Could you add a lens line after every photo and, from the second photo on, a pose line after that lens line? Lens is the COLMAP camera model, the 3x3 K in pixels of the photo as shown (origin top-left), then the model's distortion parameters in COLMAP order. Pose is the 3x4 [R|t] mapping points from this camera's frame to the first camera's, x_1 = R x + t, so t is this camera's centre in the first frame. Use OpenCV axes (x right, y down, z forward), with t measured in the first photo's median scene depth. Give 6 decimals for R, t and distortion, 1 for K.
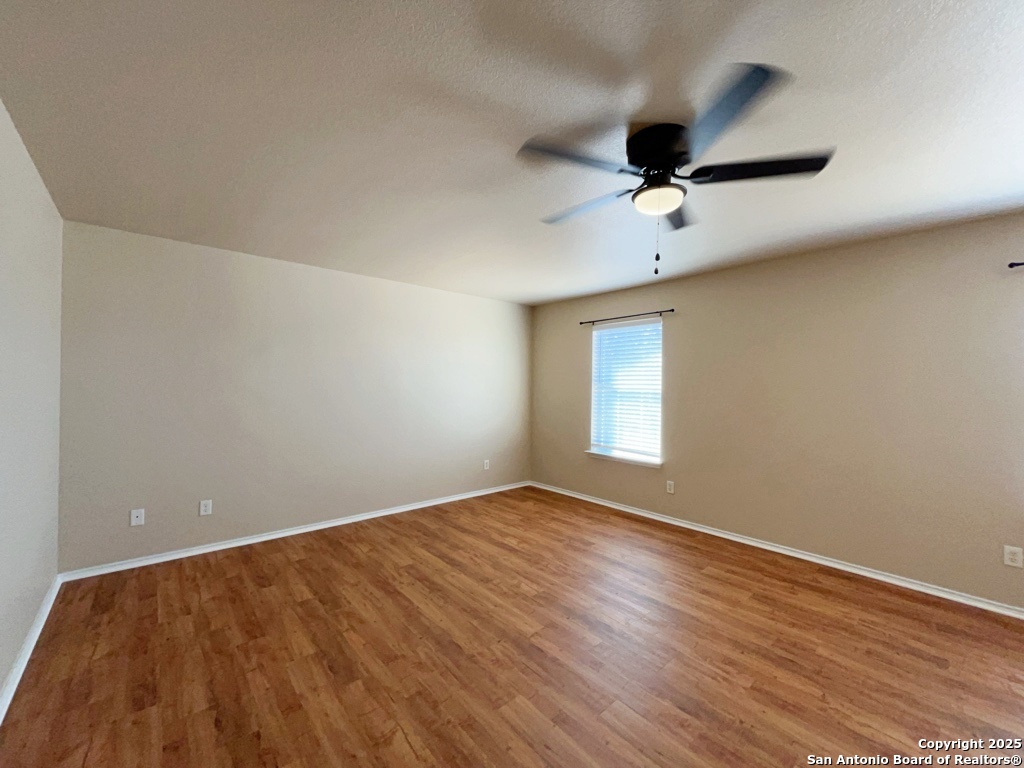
lens RADIAL K [[412.9, 0, 514.7], [0, 412.9, 385.5], [0, 0, 1]] dist [-0.001772, -0.000544]
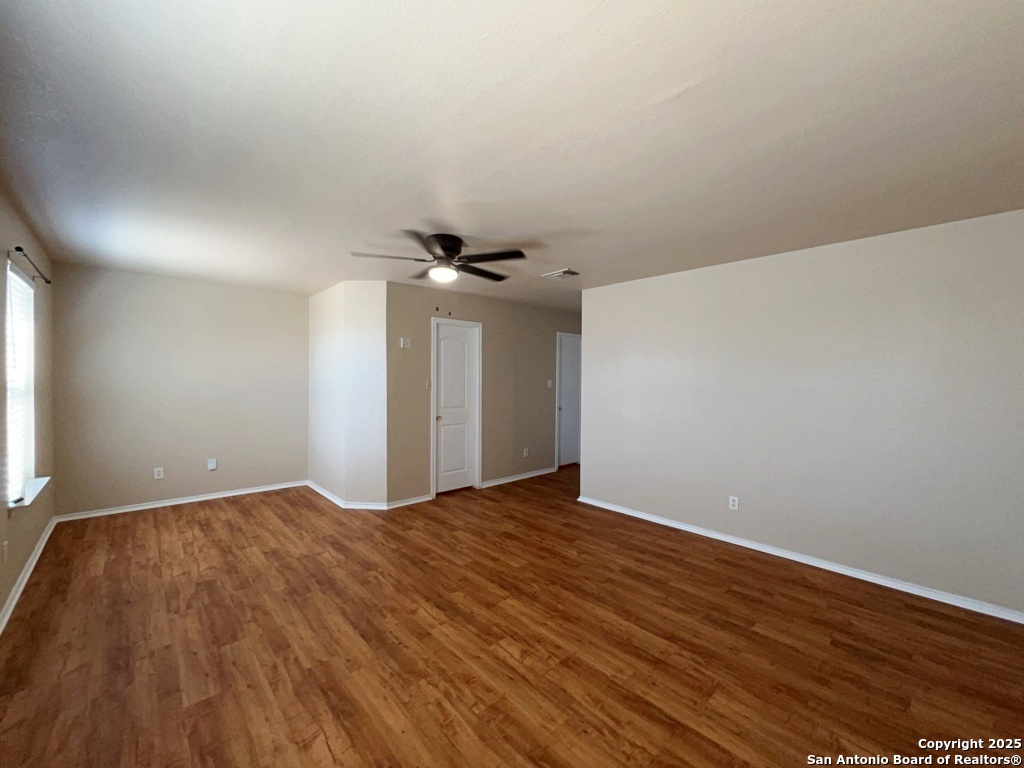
lens RADIAL K [[412.9, 0, 514.7], [0, 412.9, 385.5], [0, 0, 1]] dist [-0.001772, -0.000544]
pose [[-0.999365, -0.023572, -0.026726, 0.053167], [-0.024190, 0.999442, 0.023052, -0.018823], [0.026167, 0.023684, -0.999377, 1.669054]]
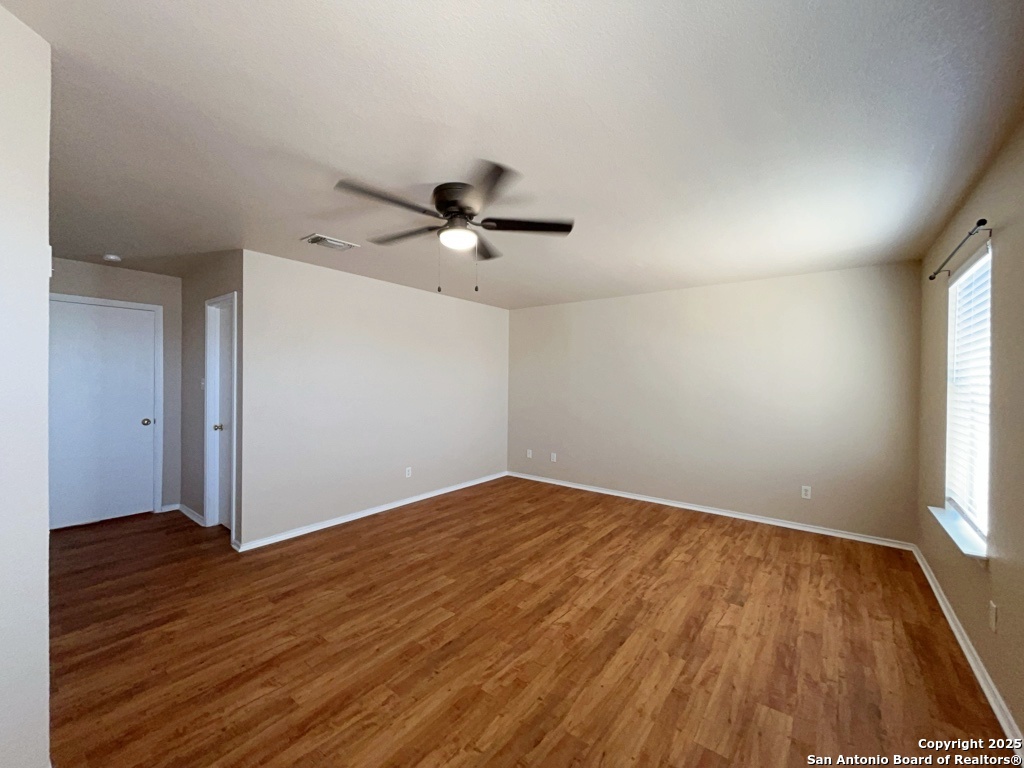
lens RADIAL K [[412.9, 0, 514.7], [0, 412.9, 385.5], [0, 0, 1]] dist [-0.001772, -0.000544]
pose [[0.193154, -0.000776, -0.981168, 1.001496], [-0.011310, 0.999931, -0.003018, 0.006154], [0.981103, 0.011680, 0.193132, 0.567722]]
